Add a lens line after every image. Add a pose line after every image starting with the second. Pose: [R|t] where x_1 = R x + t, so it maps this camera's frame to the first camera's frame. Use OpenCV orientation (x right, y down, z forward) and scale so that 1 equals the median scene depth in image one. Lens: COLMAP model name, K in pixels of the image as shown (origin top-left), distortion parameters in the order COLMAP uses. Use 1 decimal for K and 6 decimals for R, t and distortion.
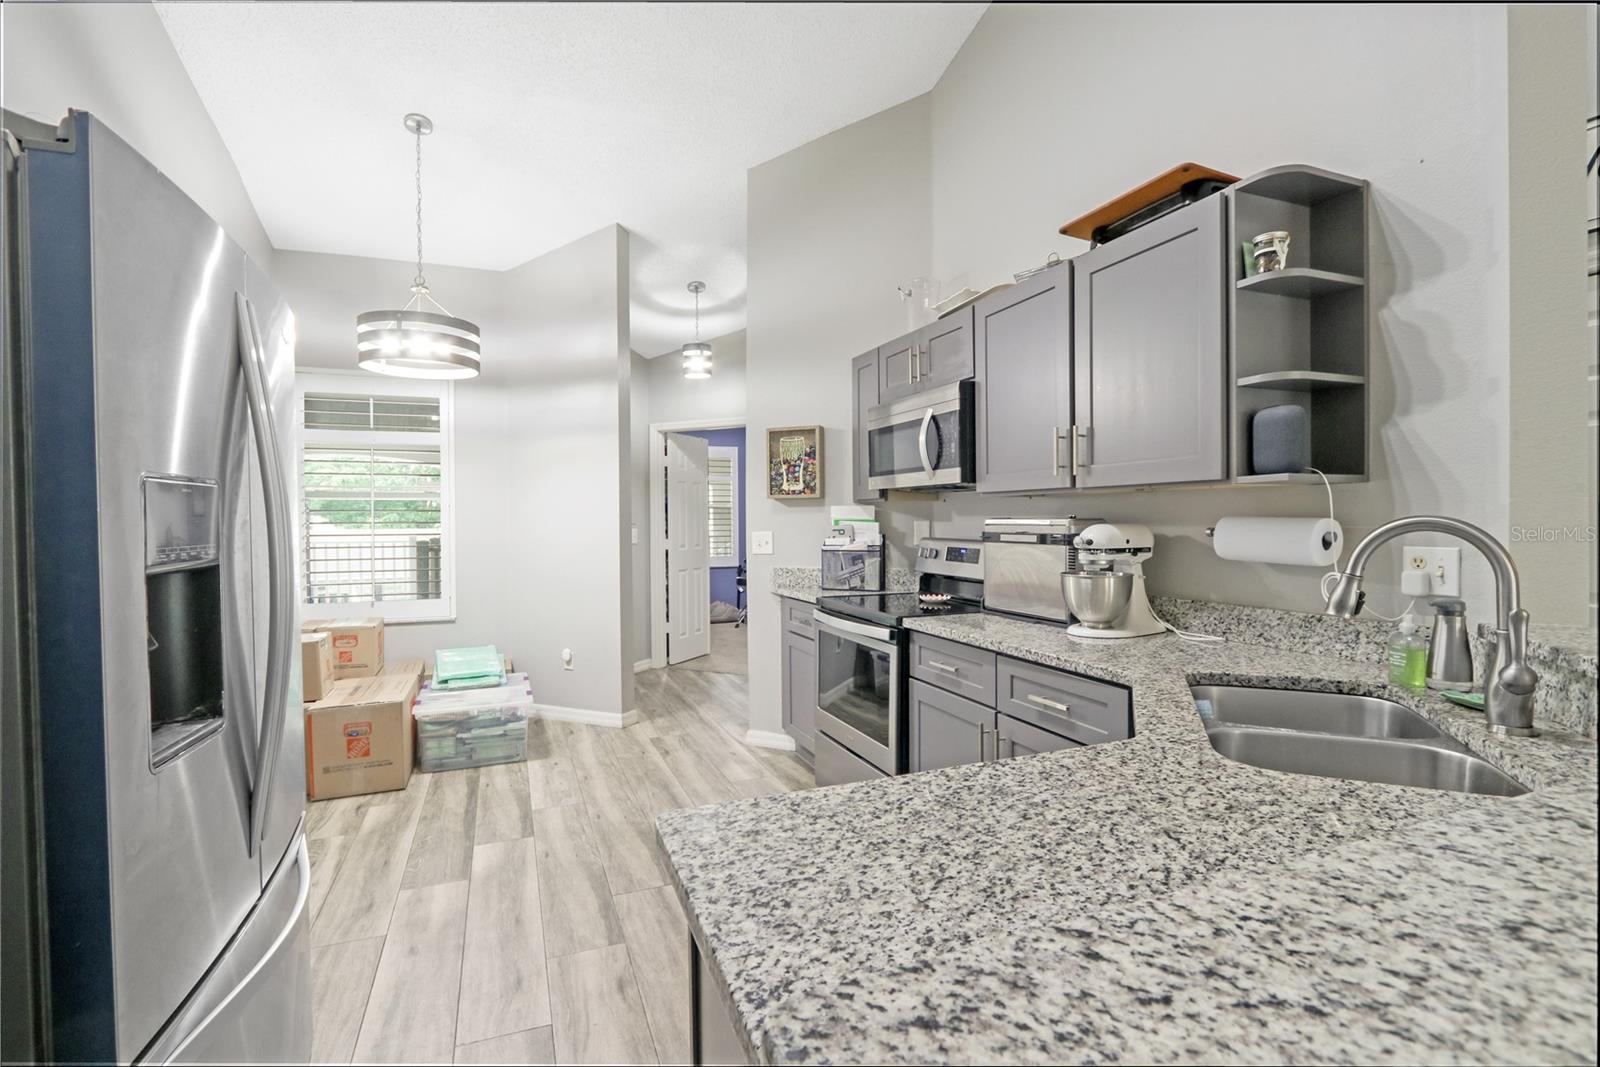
lens RADIAL K [[738.8, 0, 797.6], [0, 738.8, 520.7], [0, 0, 1]] dist [-0.000936, -0.000045]
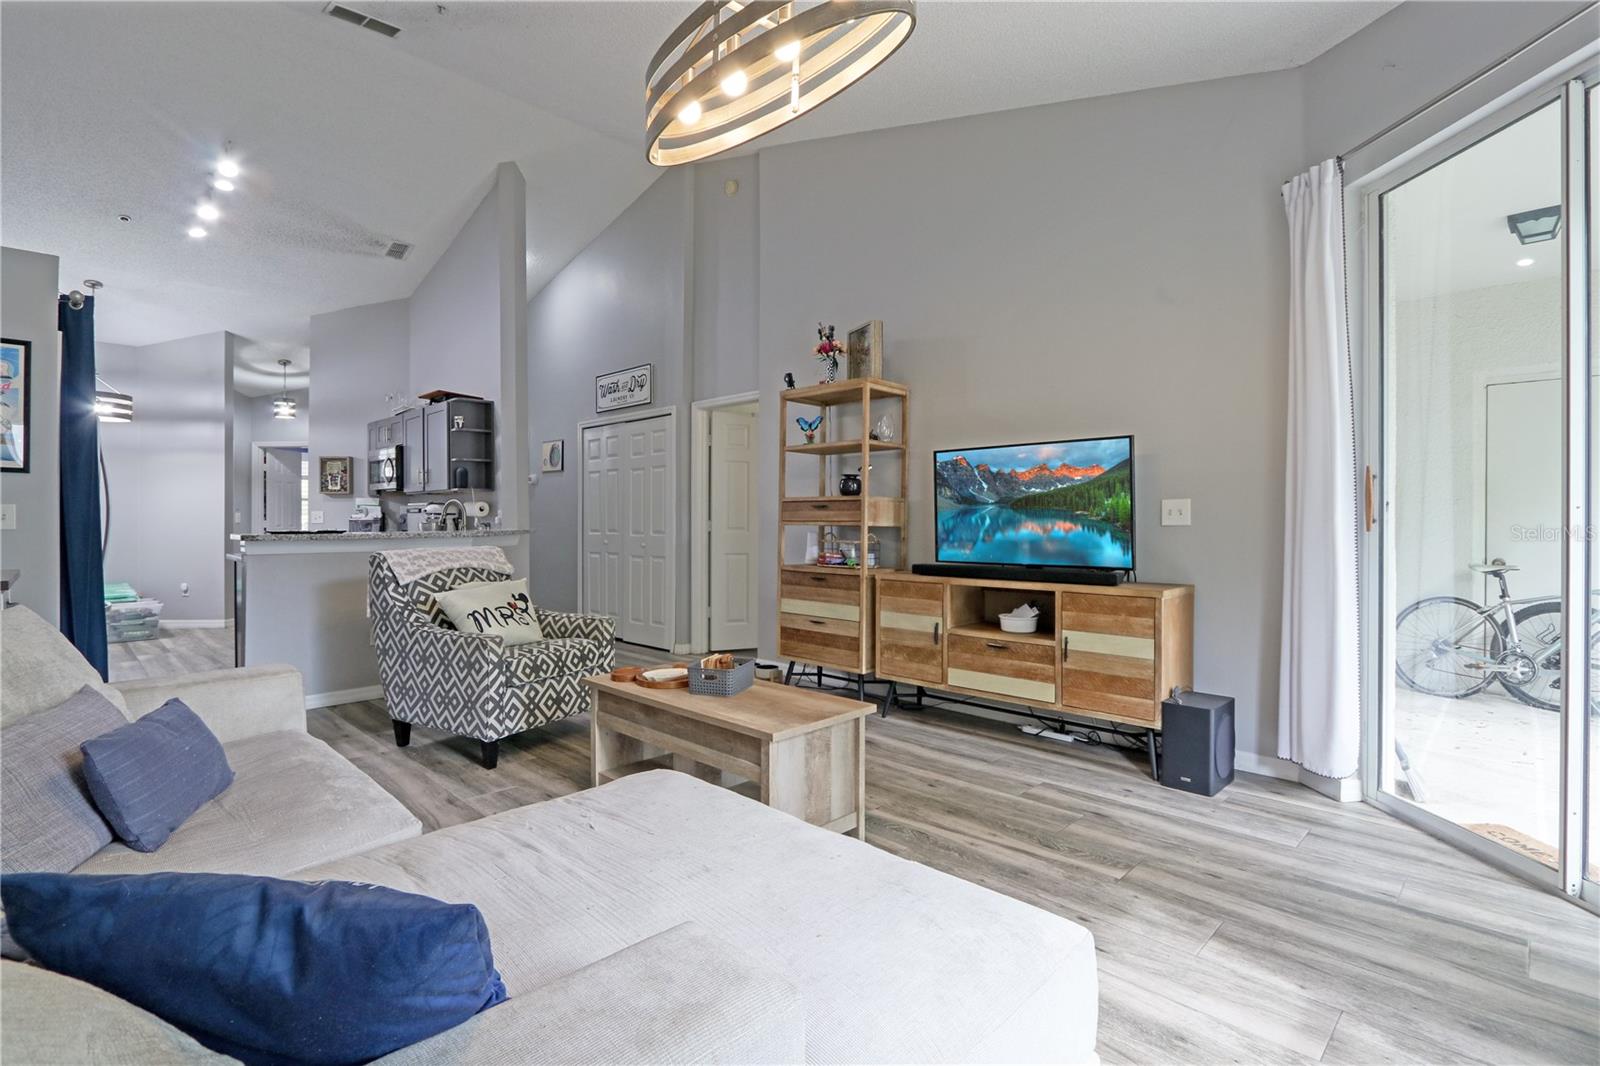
lens RADIAL K [[784.2, 0, 802.9], [0, 784.2, 508.7], [0, 0, 1]] dist [0.001460, 0.000345]
pose [[0.923876, 0.009278, 0.382581, 0.337306], [-0.002936, 0.999849, -0.017156, 0.039469], [-0.382682, 0.014727, 0.923763, -1.334445]]
